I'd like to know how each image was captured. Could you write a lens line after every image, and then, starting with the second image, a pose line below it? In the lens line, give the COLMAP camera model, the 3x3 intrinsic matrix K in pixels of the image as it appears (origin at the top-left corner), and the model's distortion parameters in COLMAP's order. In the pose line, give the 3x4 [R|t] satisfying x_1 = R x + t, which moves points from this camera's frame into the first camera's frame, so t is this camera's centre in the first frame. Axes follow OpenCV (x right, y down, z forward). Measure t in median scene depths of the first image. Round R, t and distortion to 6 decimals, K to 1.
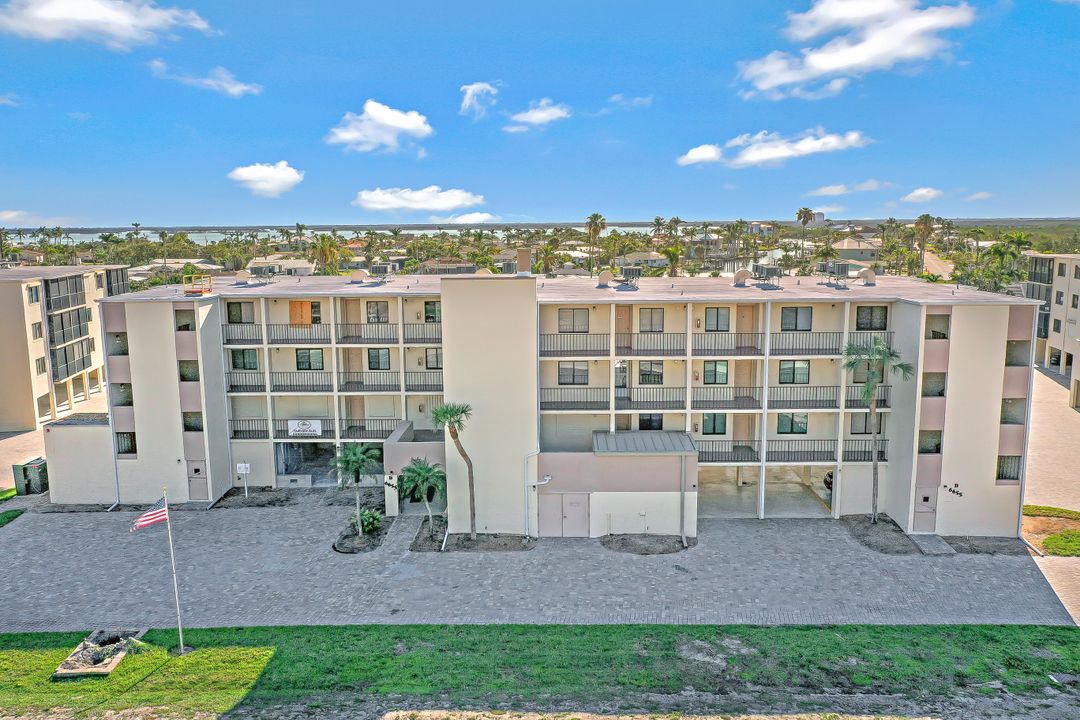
lens RADIAL K [[857.0, 0, 540.0], [0, 857.0, 360.0], [0, 0, 1]] dist [-0.000742, 0.002231]
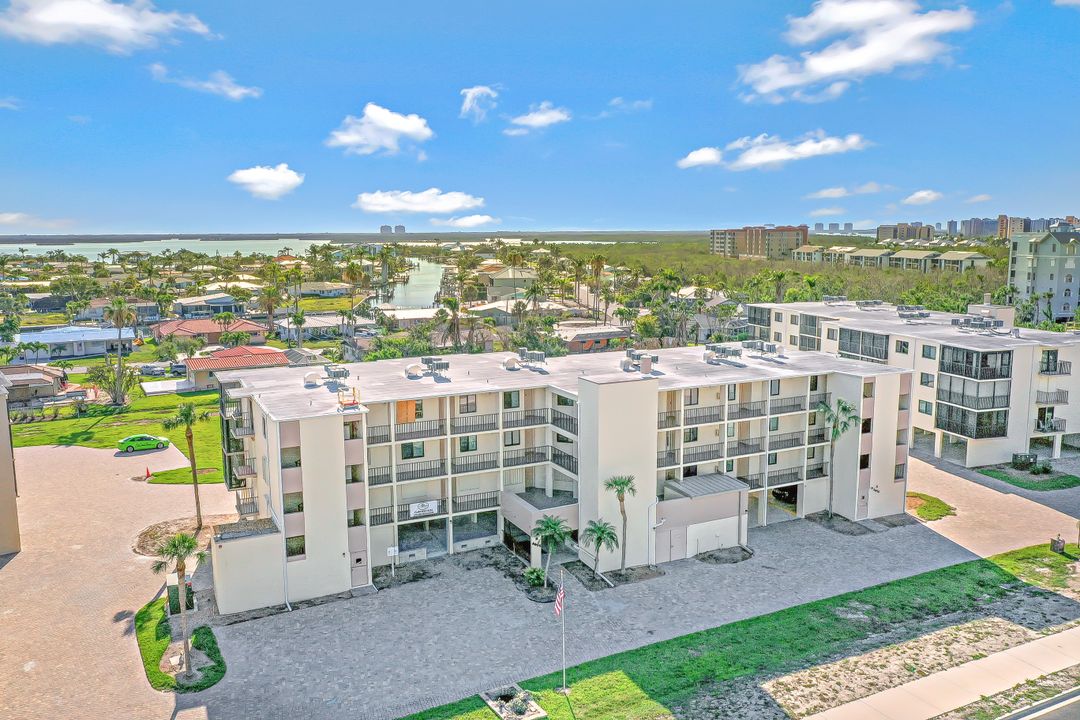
lens RADIAL K [[857.0, 0, 540.0], [0, 857.0, 360.0], [0, 0, 1]] dist [-0.000742, 0.002231]
pose [[0.886407, -0.065433, 0.458259, -0.768732], [0.070670, 0.997483, 0.005731, -0.139327], [-0.457481, 0.027305, 0.888800, -0.141317]]
